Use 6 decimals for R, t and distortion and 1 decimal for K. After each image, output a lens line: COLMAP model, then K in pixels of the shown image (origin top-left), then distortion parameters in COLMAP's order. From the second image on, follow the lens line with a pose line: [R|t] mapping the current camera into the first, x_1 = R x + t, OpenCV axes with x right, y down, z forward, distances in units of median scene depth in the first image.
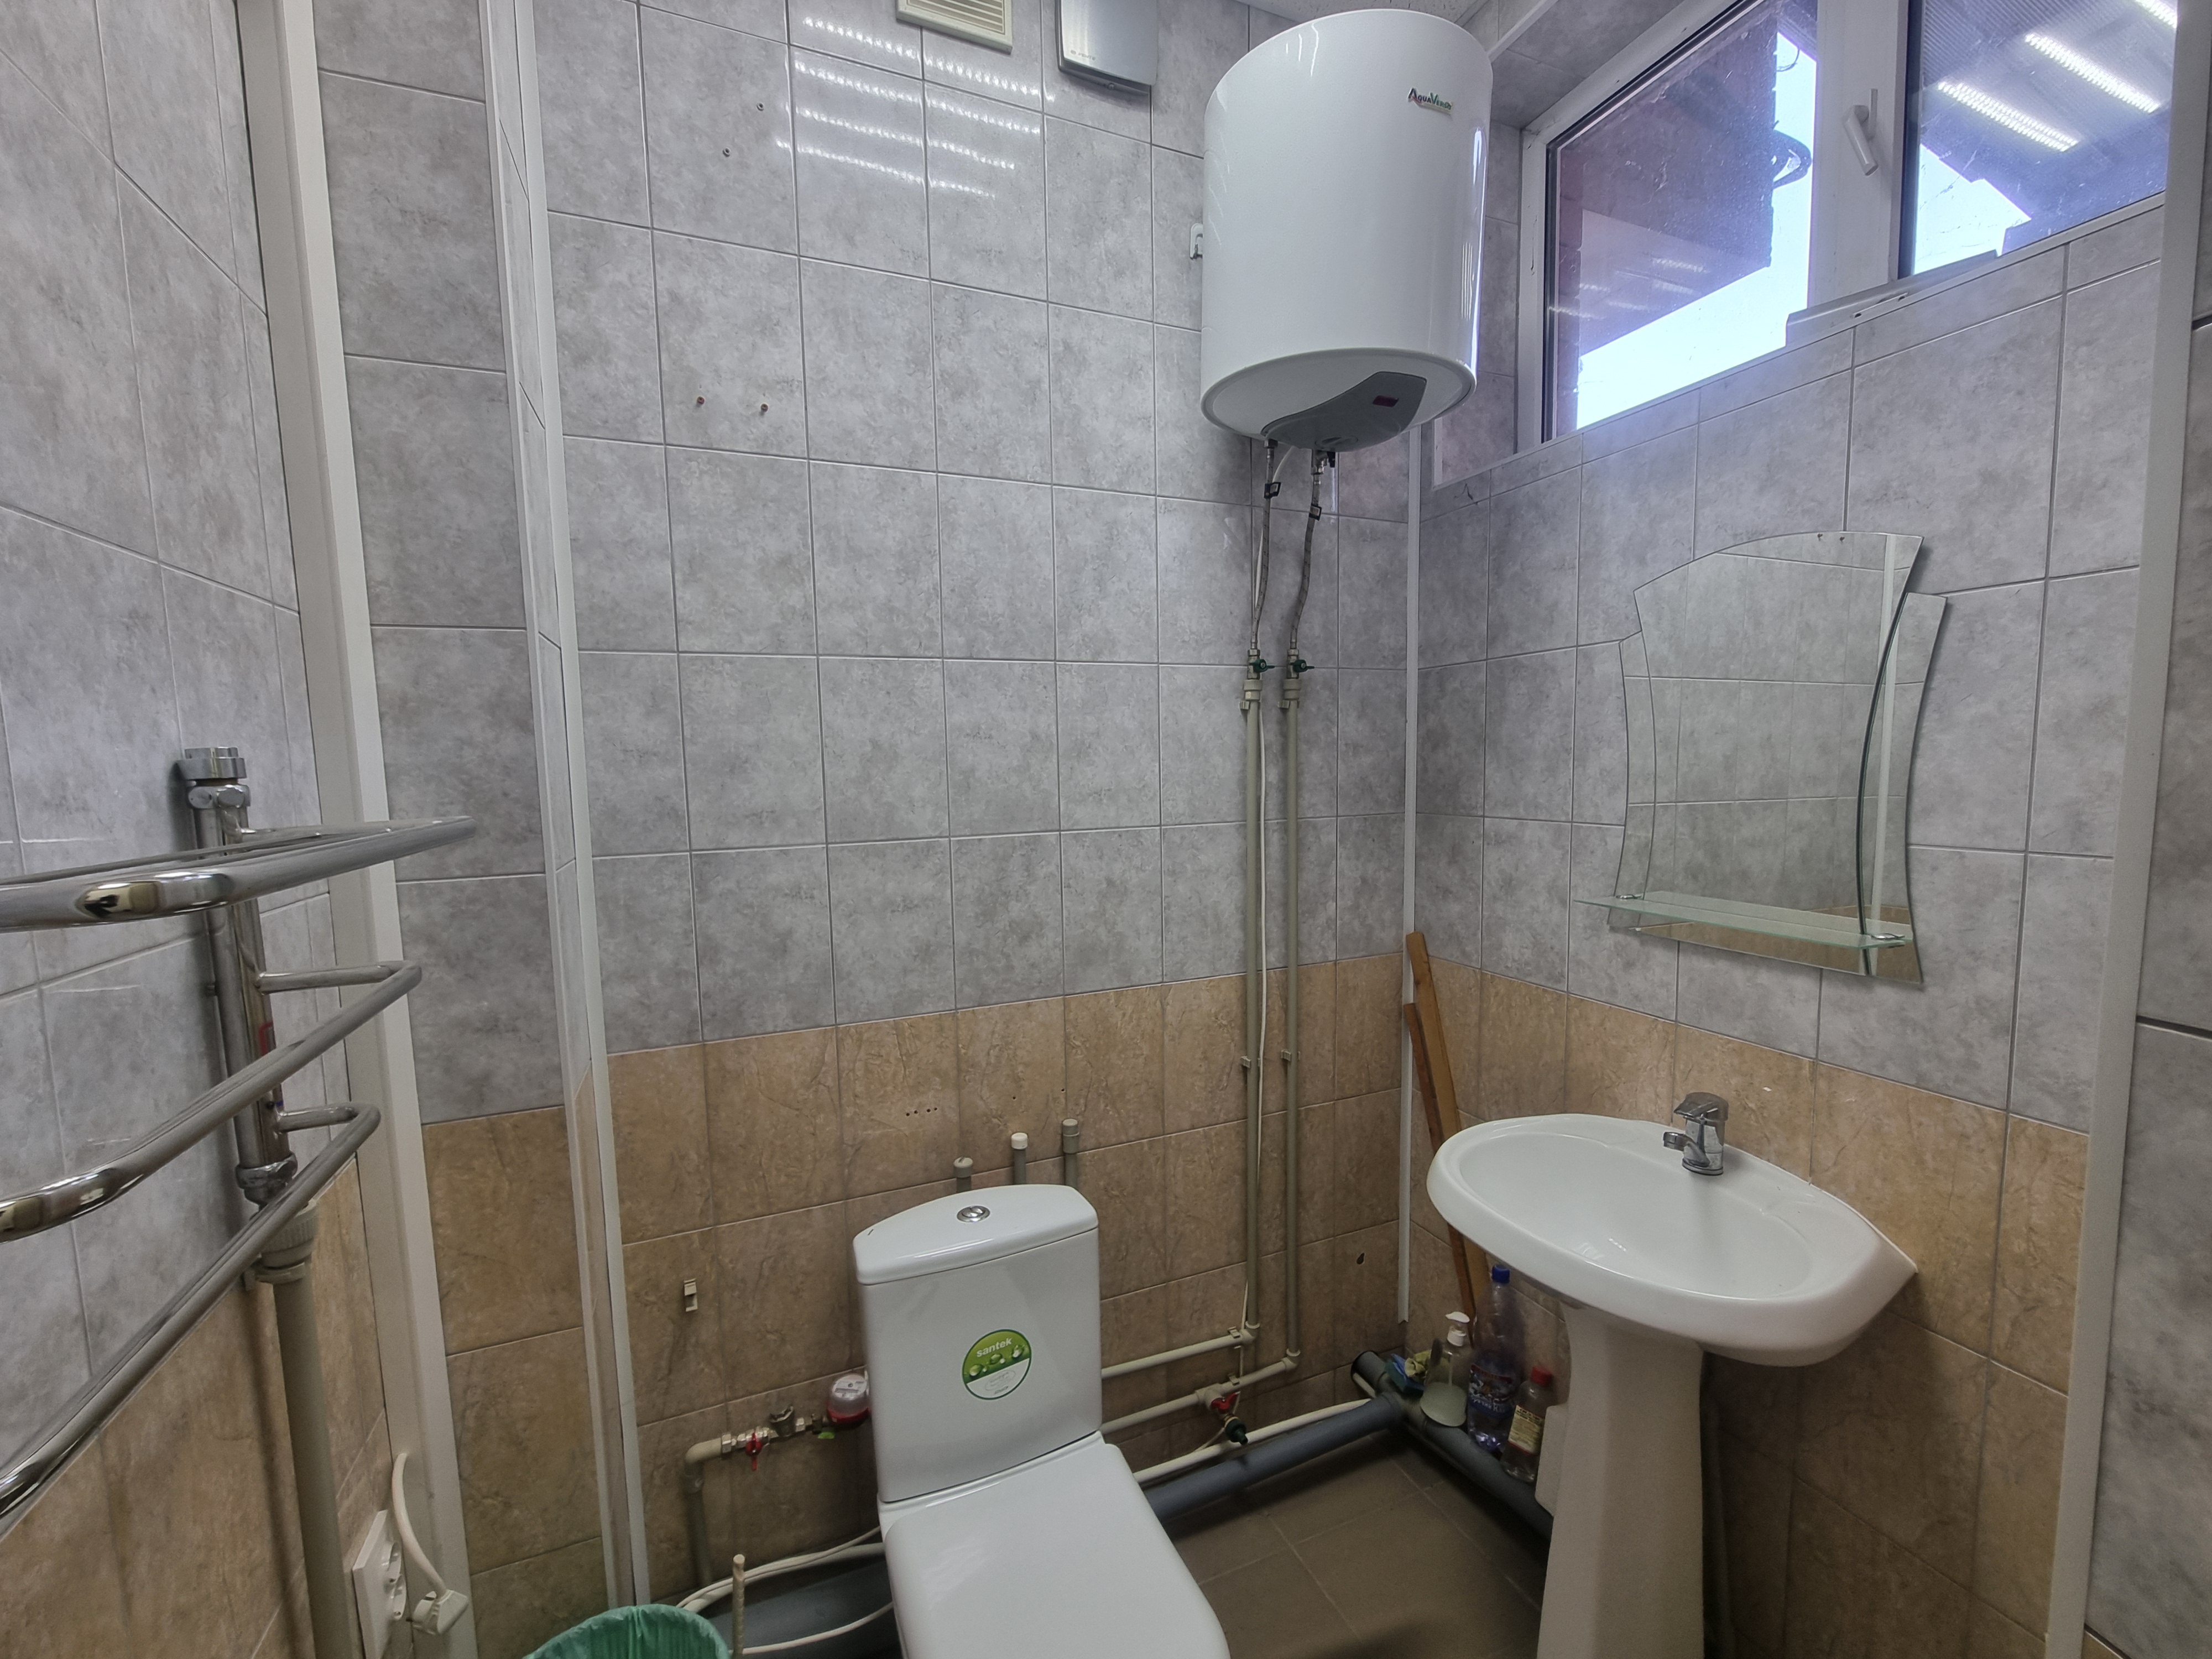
lens RADIAL K [[914.8, 0, 1104.9], [0, 914.8, 841.0], [0, 0, 1]] dist [-0.005012, 0.000908]
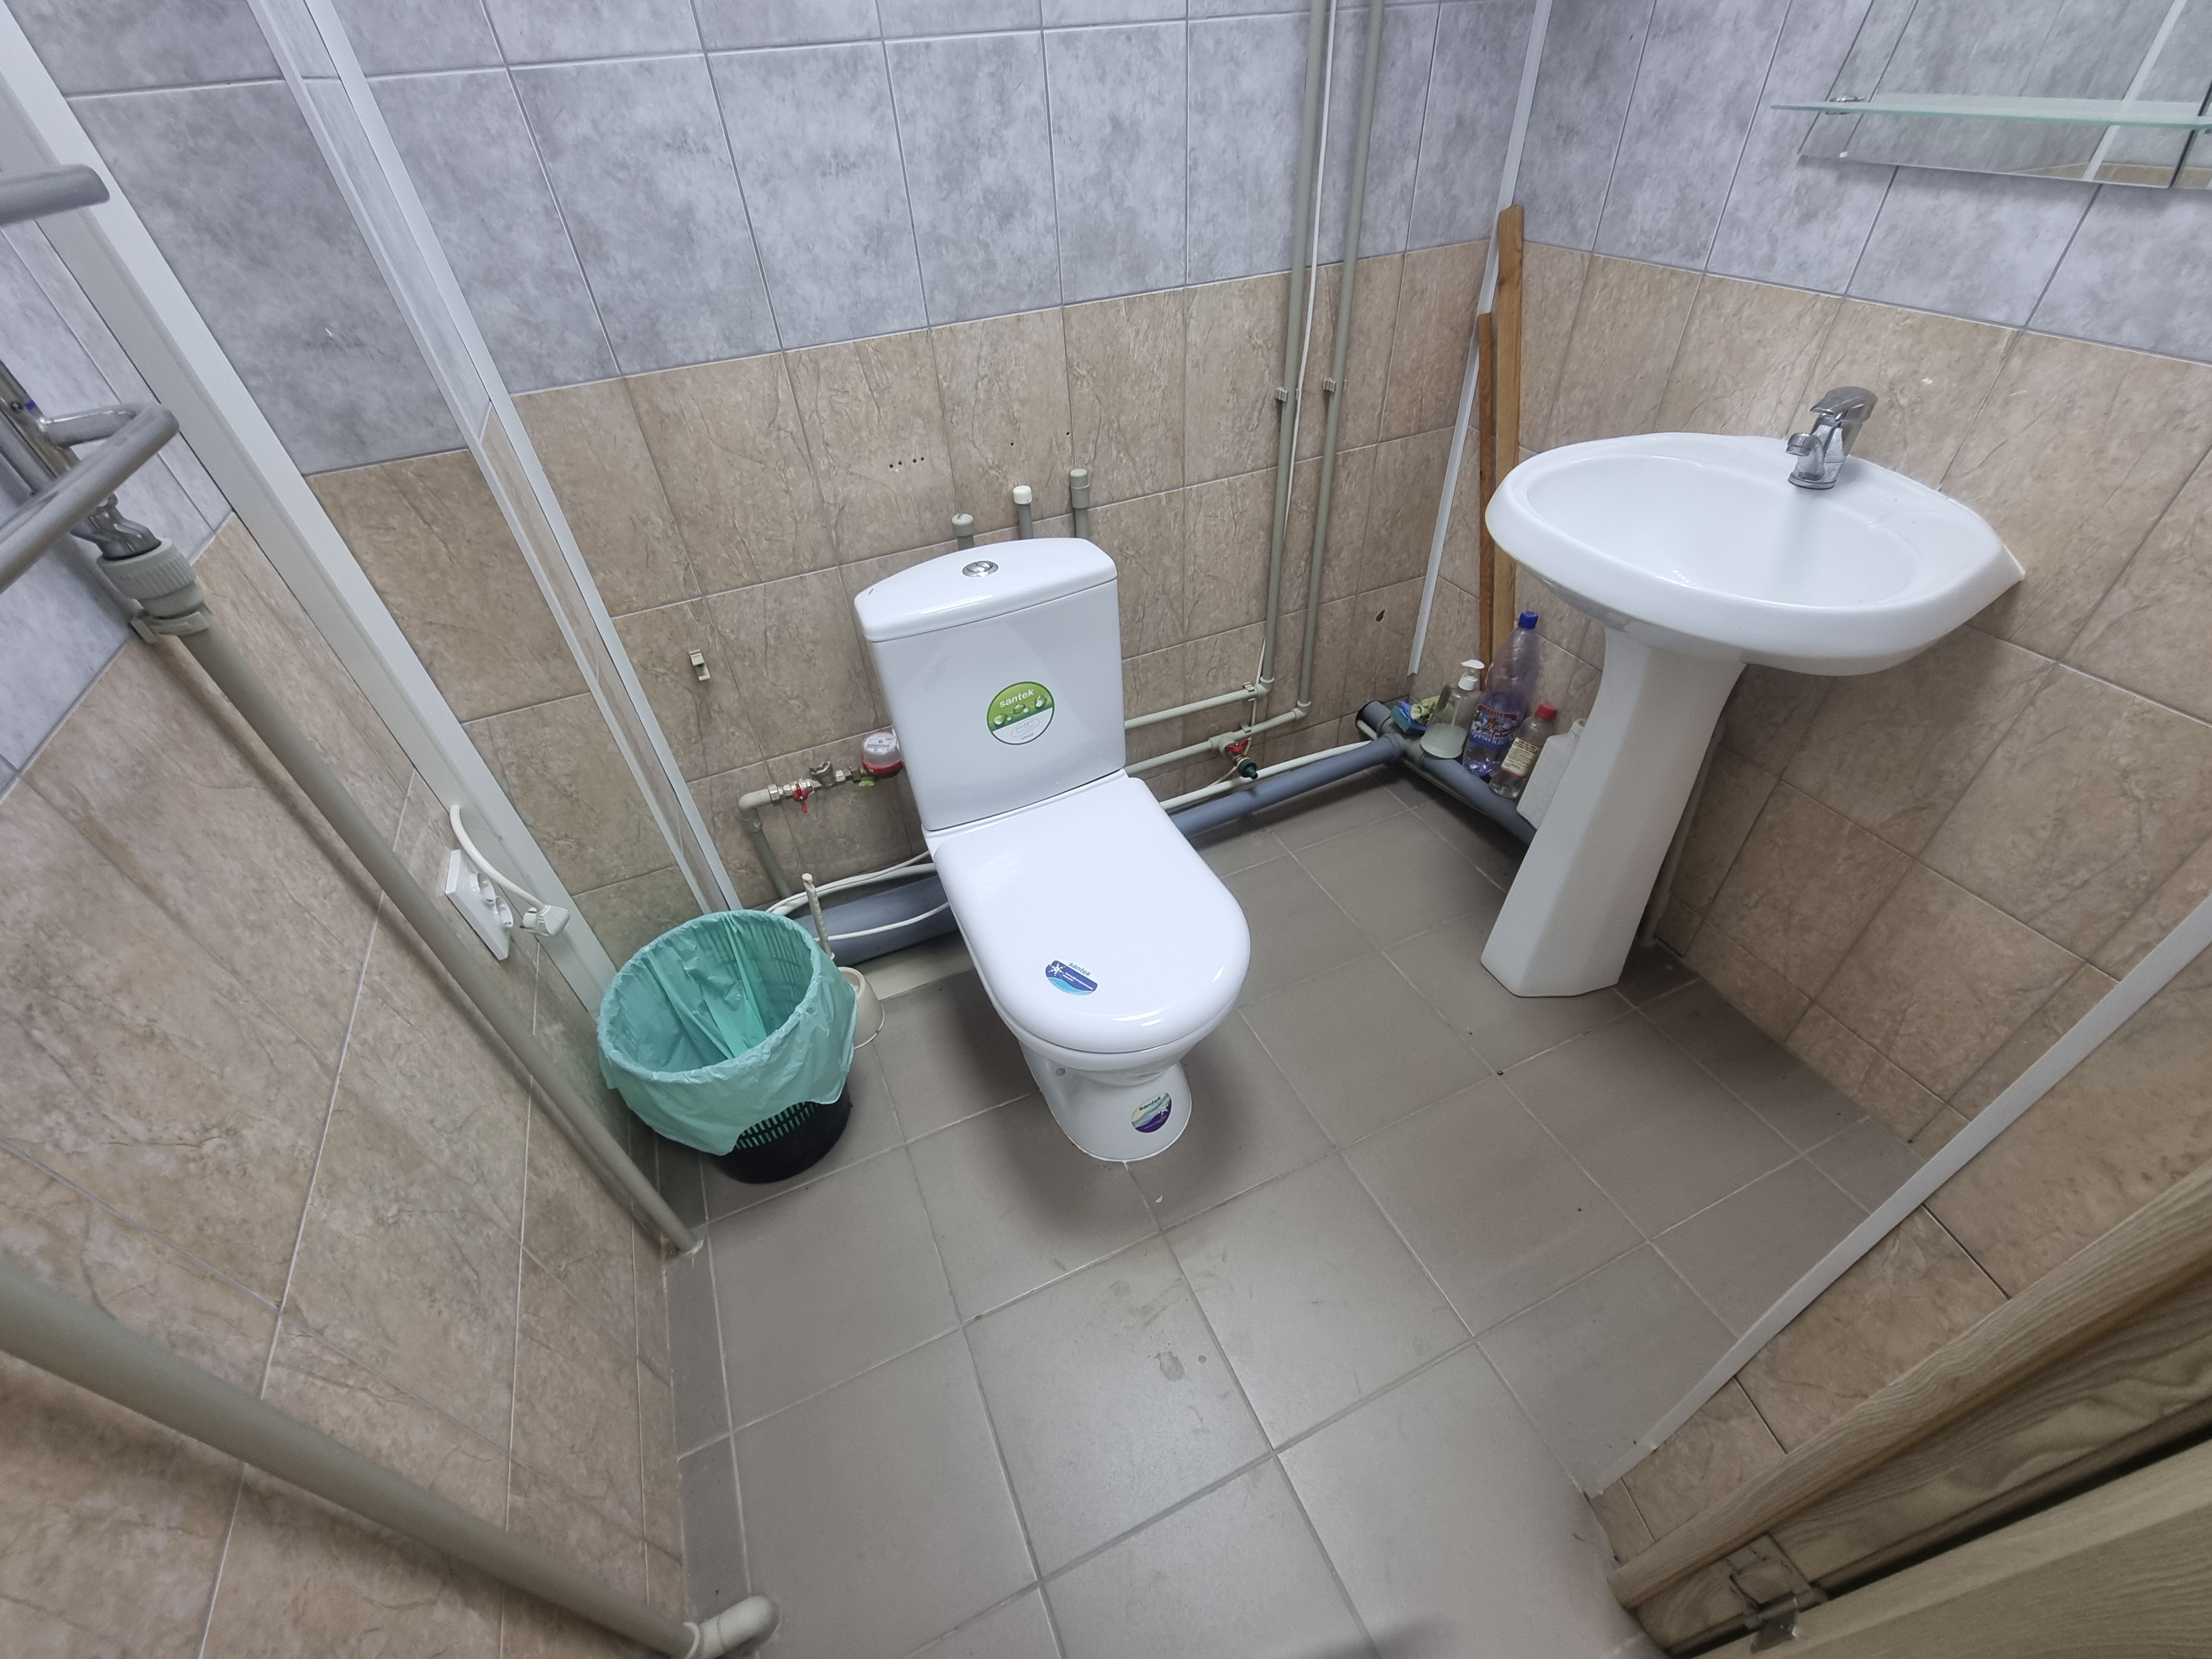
lens RADIAL K [[914.8, 0, 1105.1], [0, 914.8, 842.7], [0, 0, 1]] dist [-0.005012, 0.000908]
pose [[0.999276, -0.036947, -0.009101, -0.019644], [0.035225, 0.807763, 0.588454, 0.088674], [-0.014390, -0.588349, 0.808479, 0.092560]]
